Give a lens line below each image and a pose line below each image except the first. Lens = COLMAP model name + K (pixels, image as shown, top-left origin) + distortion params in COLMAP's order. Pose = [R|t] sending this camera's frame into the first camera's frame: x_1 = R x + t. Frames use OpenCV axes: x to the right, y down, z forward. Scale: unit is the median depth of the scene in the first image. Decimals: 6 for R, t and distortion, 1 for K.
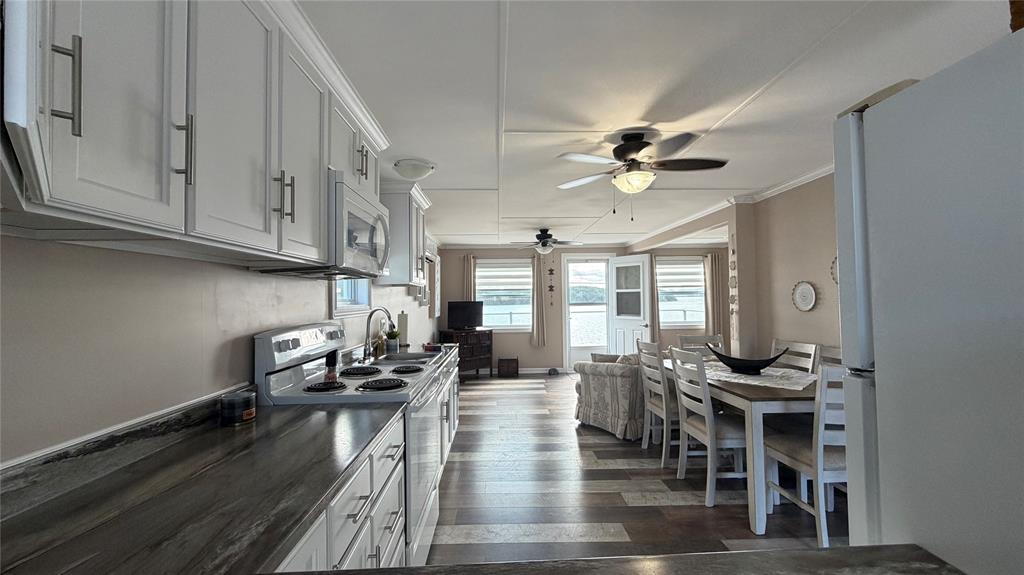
lens RADIAL K [[406.4, 0, 509.8], [0, 406.4, 288.2], [0, 0, 1]] dist [-0.001578, 0.000040]
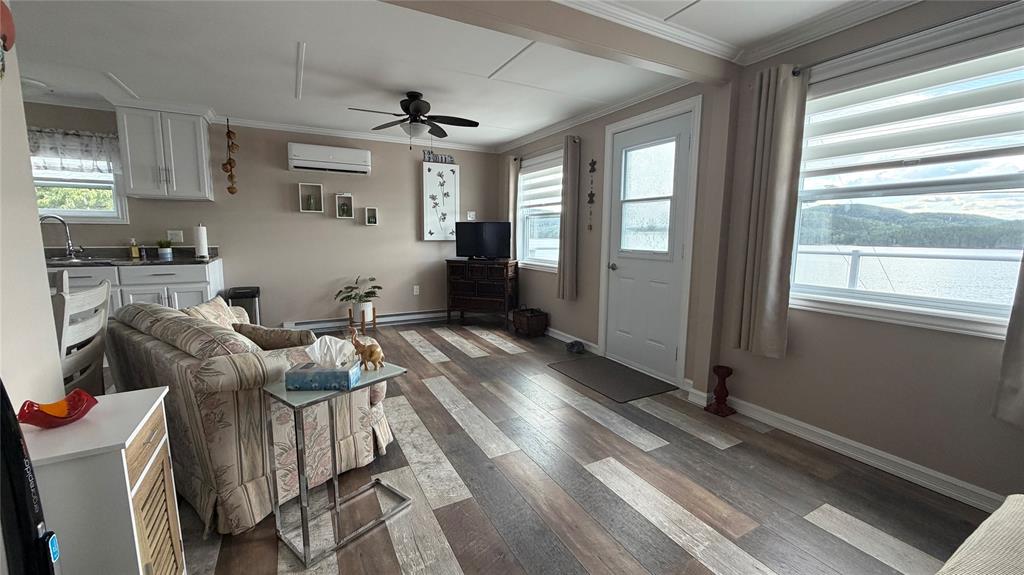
lens RADIAL K [[406.4, 0, 509.8], [0, 406.4, 288.2], [0, 0, 1]] dist [-0.001578, 0.000040]
pose [[0.447007, 0.135061, -0.884275, 0.552430], [0.009223, 0.987788, 0.155534, 0.034025], [0.894483, -0.077680, 0.440303, 0.662962]]
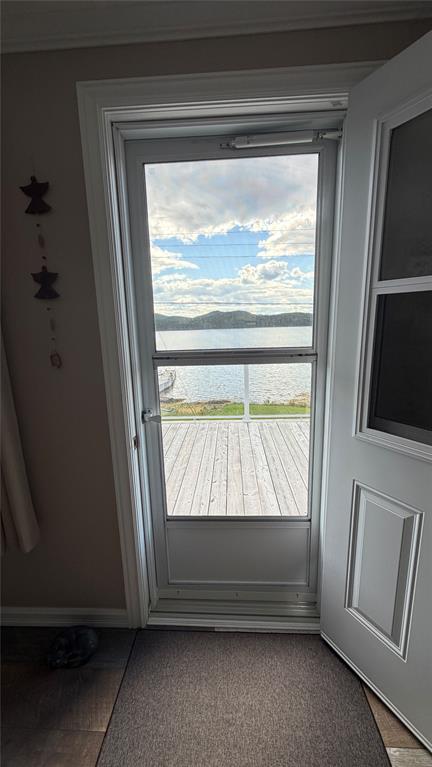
lens RADIAL K [[304.4, 0, 216.0], [0, 304.4, 383.5], [0, 0, 1]] dist [-0.001578, 0.000040]
pose [[0.996999, 0.004009, -0.077311, 0.202354], [0.013082, 0.975571, 0.219294, 0.016606], [0.076301, -0.219647, 0.972591, 0.853374]]
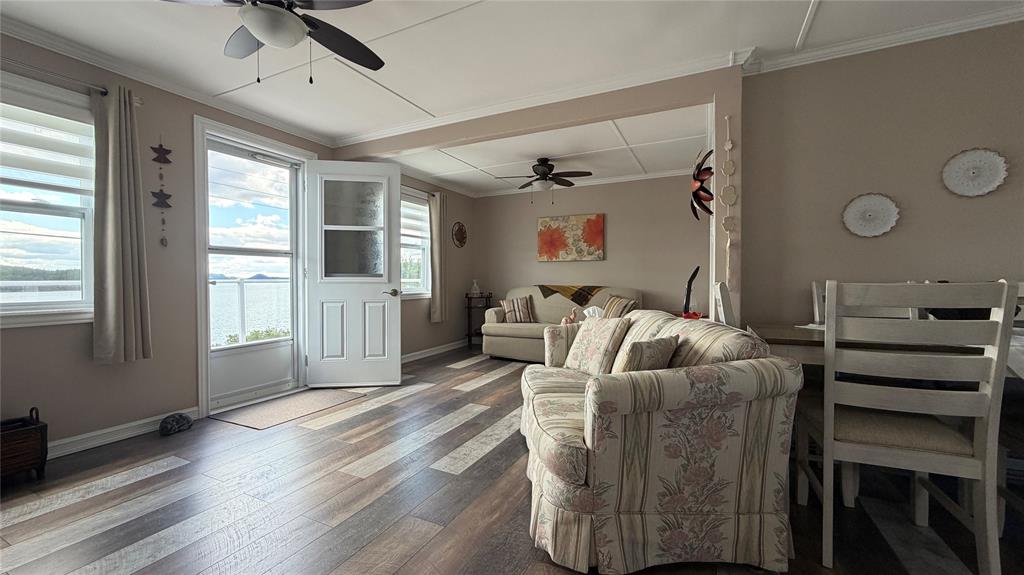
lens RADIAL K [[406.7, 0, 509.7], [0, 406.7, 285.0], [0, 0, 1]] dist [-0.000681, 0.000007]
pose [[0.464822, 0.002388, 0.885401, -0.078196], [-0.024861, 0.999637, 0.010356, 0.066685], [-0.885055, -0.026826, 0.464713, 0.553195]]
